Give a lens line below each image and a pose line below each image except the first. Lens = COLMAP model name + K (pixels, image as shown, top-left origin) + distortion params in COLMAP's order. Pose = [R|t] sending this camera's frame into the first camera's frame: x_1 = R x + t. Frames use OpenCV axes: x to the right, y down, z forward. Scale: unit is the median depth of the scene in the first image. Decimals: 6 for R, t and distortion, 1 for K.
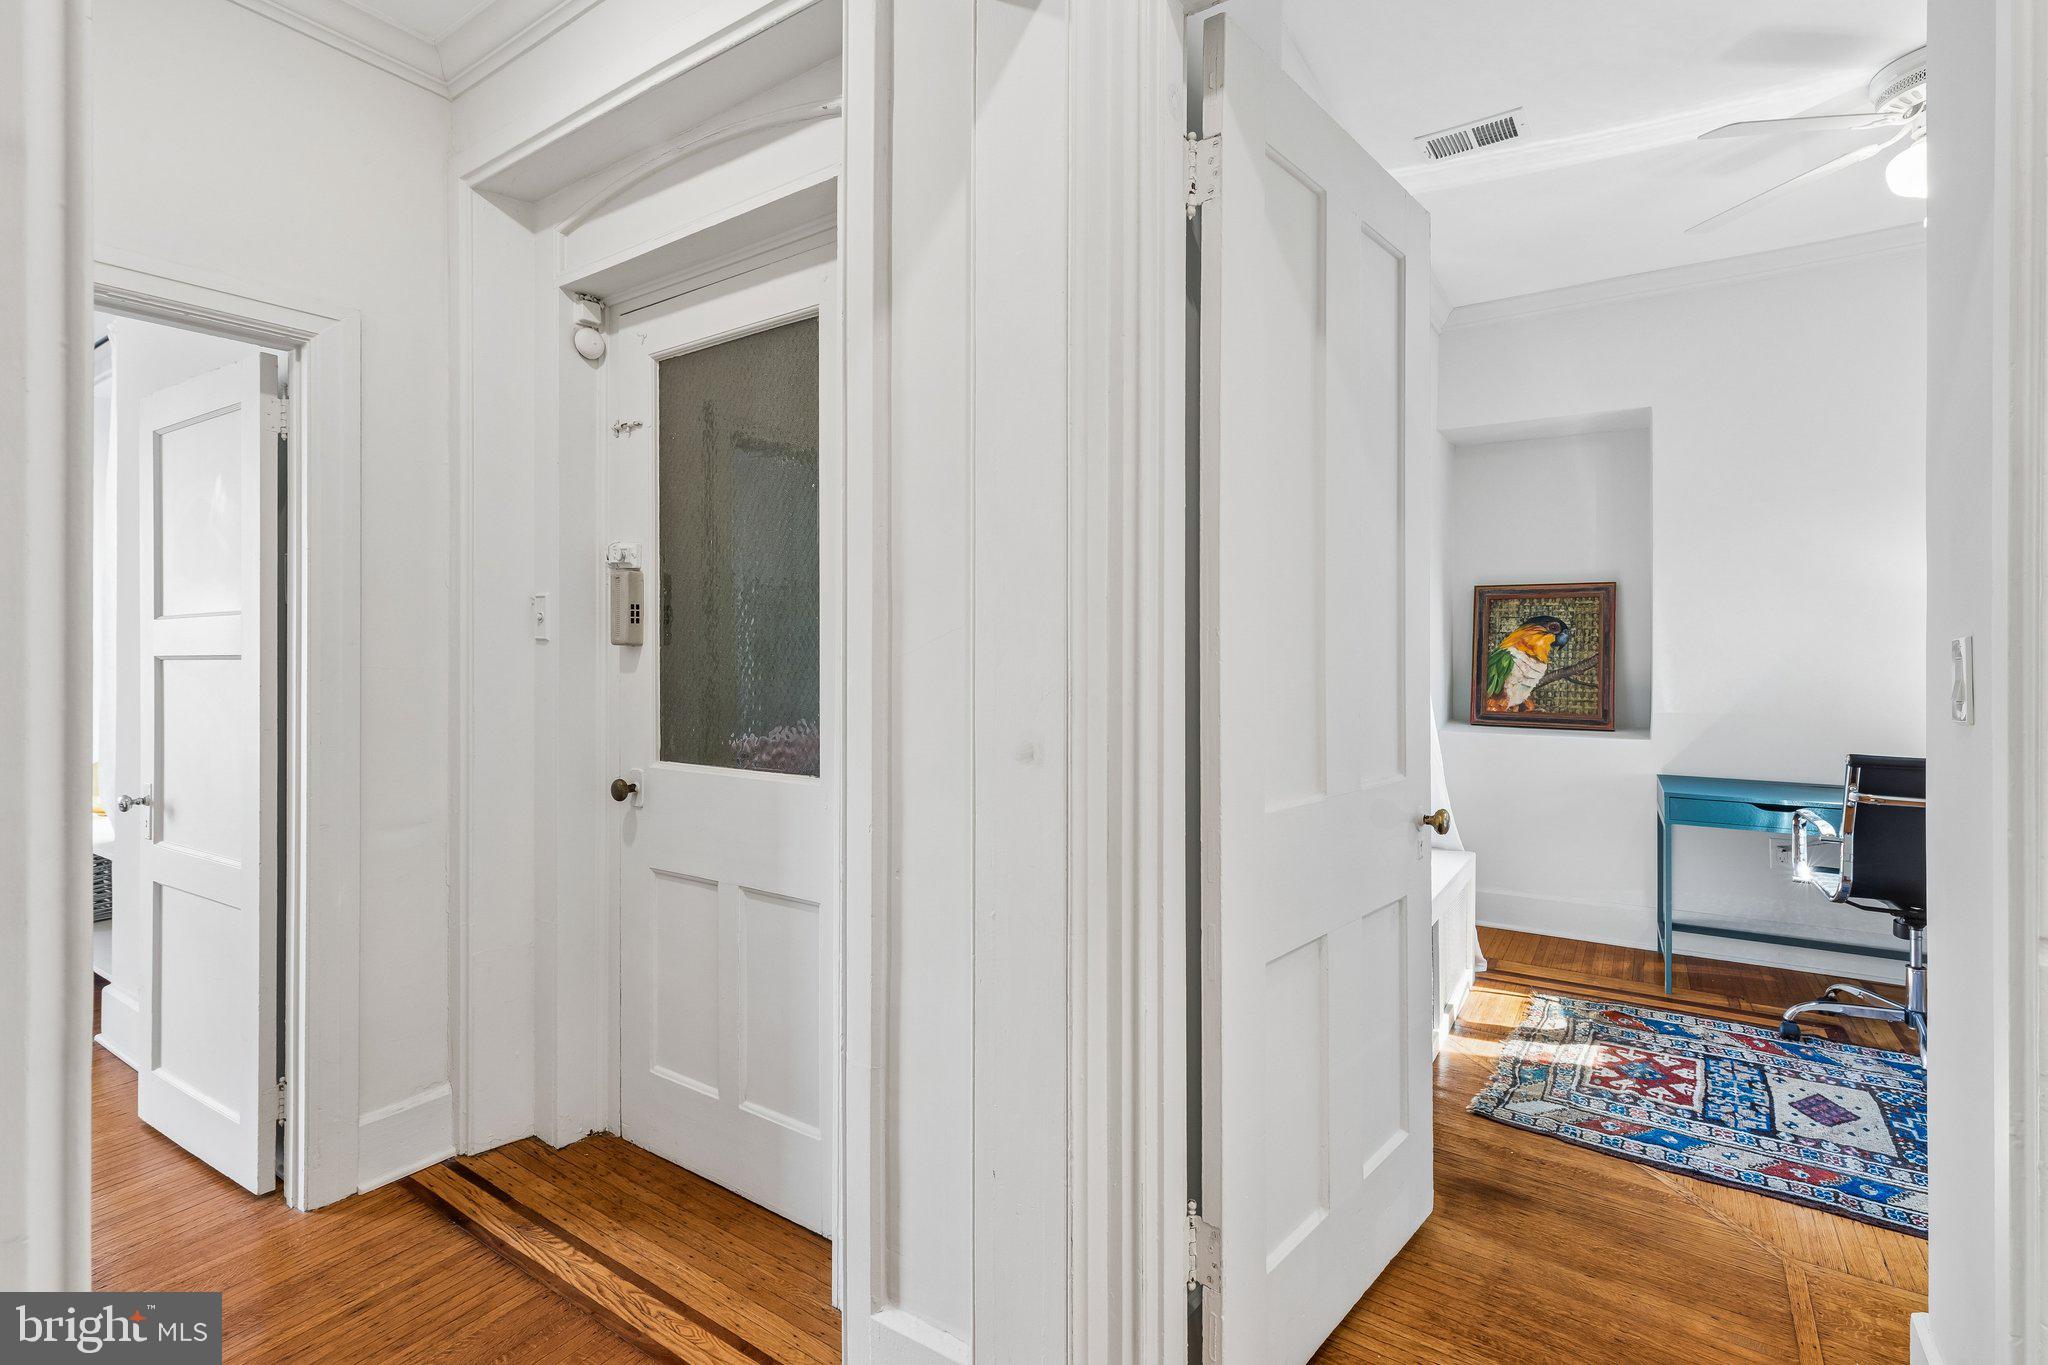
lens RADIAL K [[920.0, 0, 1030.9], [0, 920.0, 655.1], [0, 0, 1]] dist [0.008152, -0.001321]
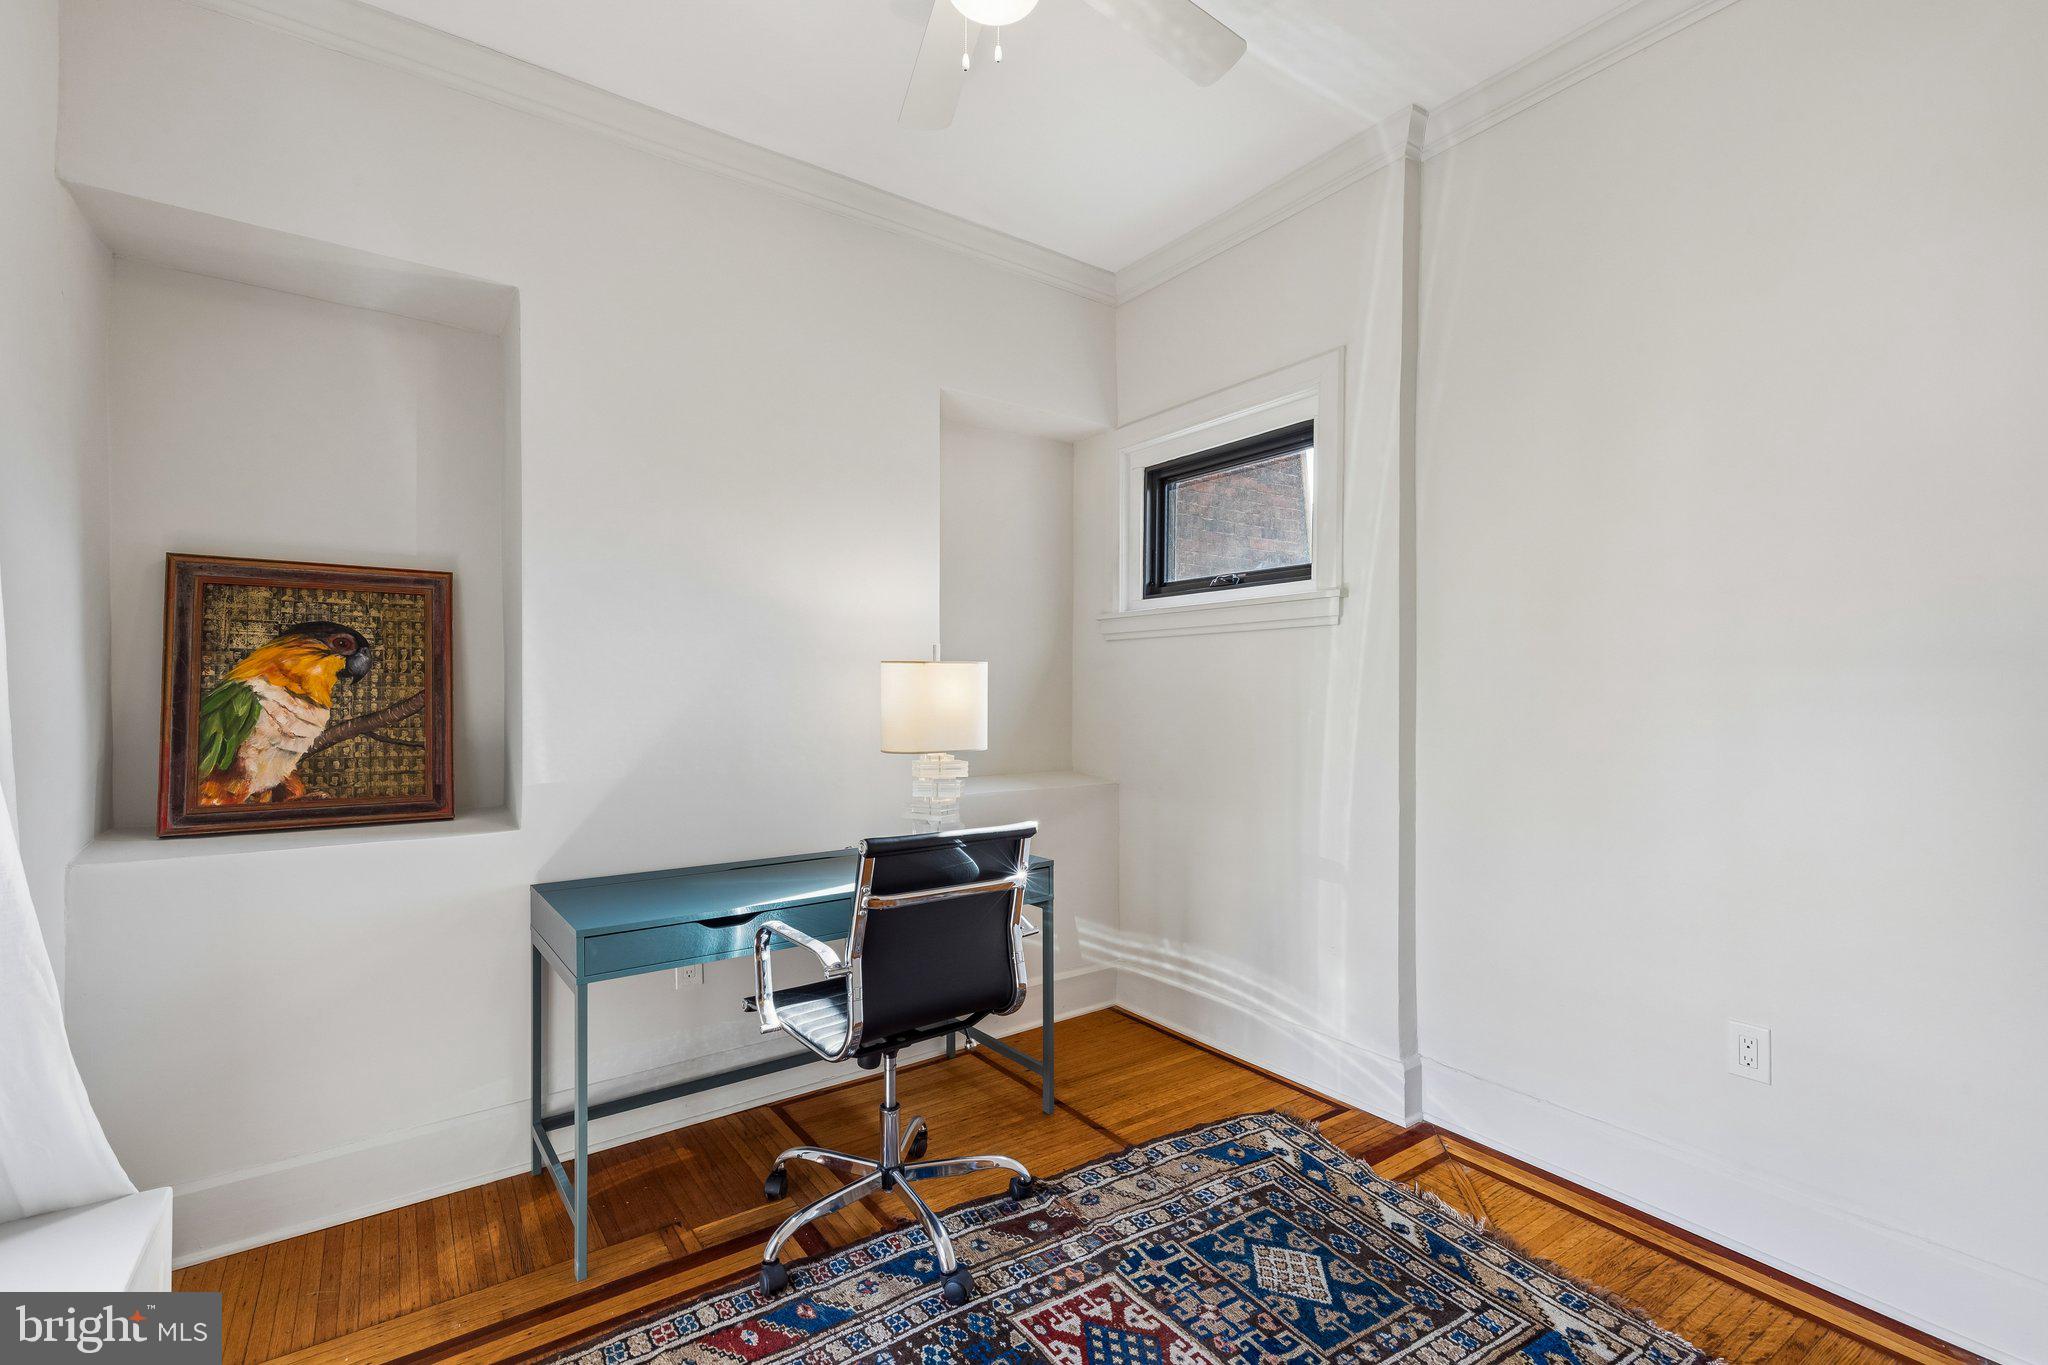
lens RADIAL K [[920.0, 0, 1016.9], [0, 920.0, 689.2], [0, 0, 1]] dist [0.008152, -0.001321]
pose [[0.370322, -0.000210, 0.928903, 0.201033], [0.006363, 0.999977, -0.002311, 0.001505], [-0.928882, 0.006767, 0.370315, 0.418112]]
